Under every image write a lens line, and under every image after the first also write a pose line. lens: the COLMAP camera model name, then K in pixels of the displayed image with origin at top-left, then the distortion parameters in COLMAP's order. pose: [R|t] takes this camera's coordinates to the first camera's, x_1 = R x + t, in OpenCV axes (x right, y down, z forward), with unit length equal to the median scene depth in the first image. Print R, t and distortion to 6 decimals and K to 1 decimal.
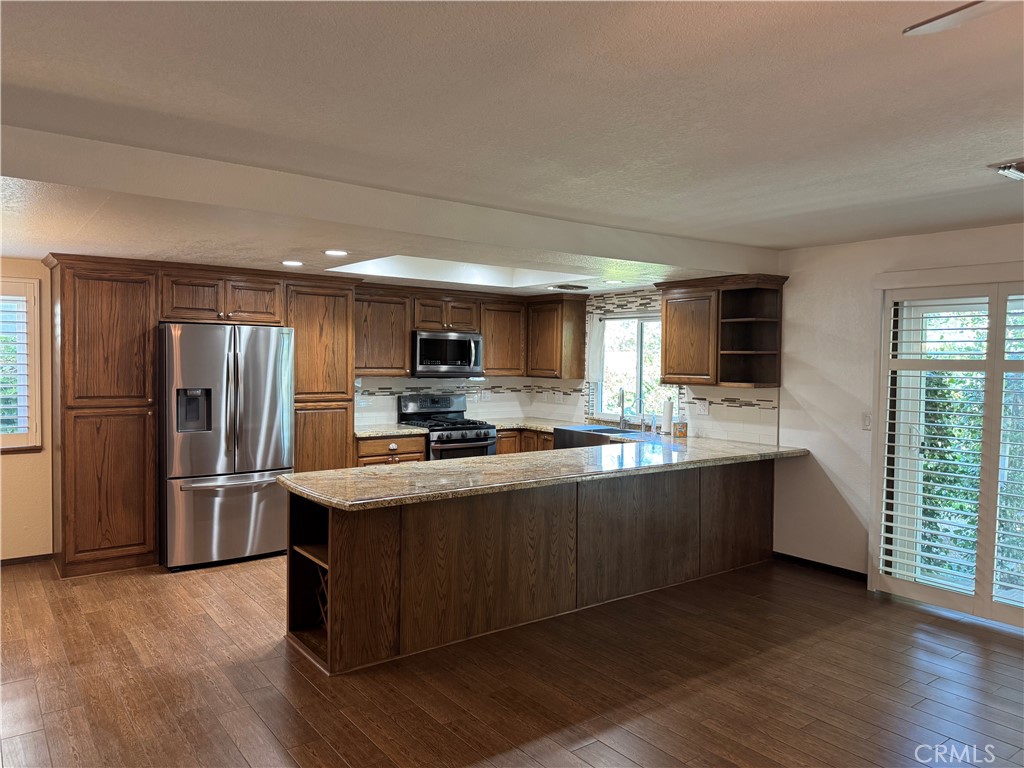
lens RADIAL K [[722.8, 0, 512.0], [0, 722.8, 384.0], [0, 0, 1]] dist [0.097801, -0.002550]
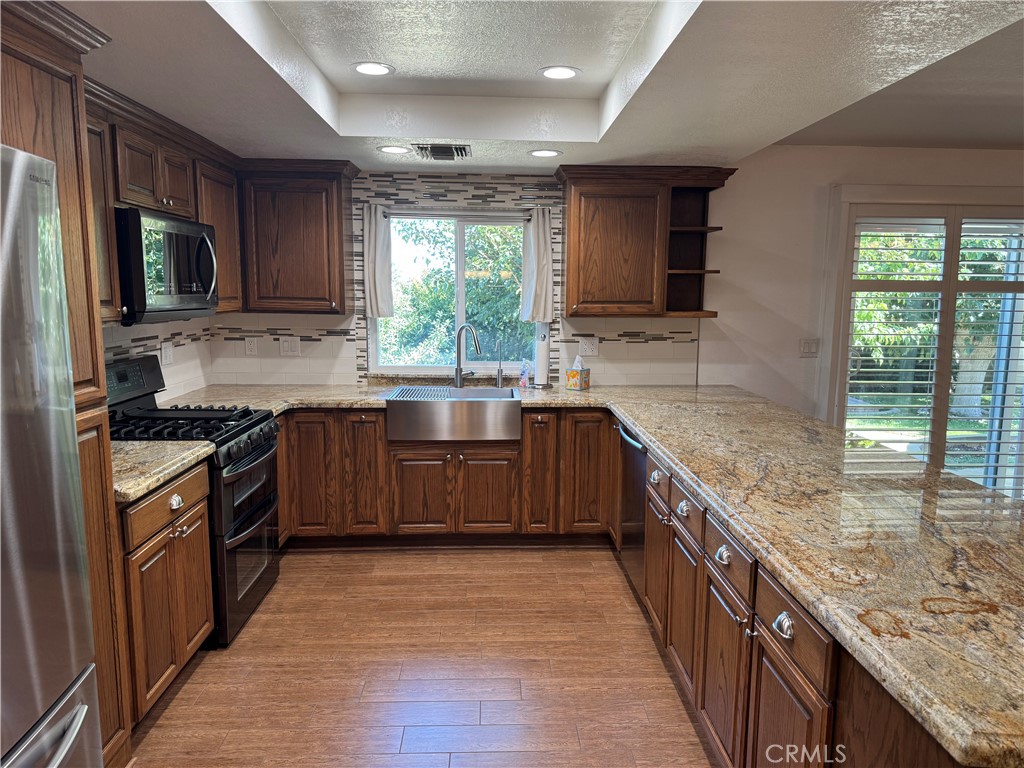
lens RADIAL K [[722.8, 0, 512.0], [0, 722.8, 384.0], [0, 0, 1]] dist [0.097801, -0.002550]
pose [[0.548847, -0.122848, 0.826846, -0.370646], [0.025589, 0.991148, 0.130273, -0.026067], [-0.835531, -0.050342, 0.547132, 0.601002]]
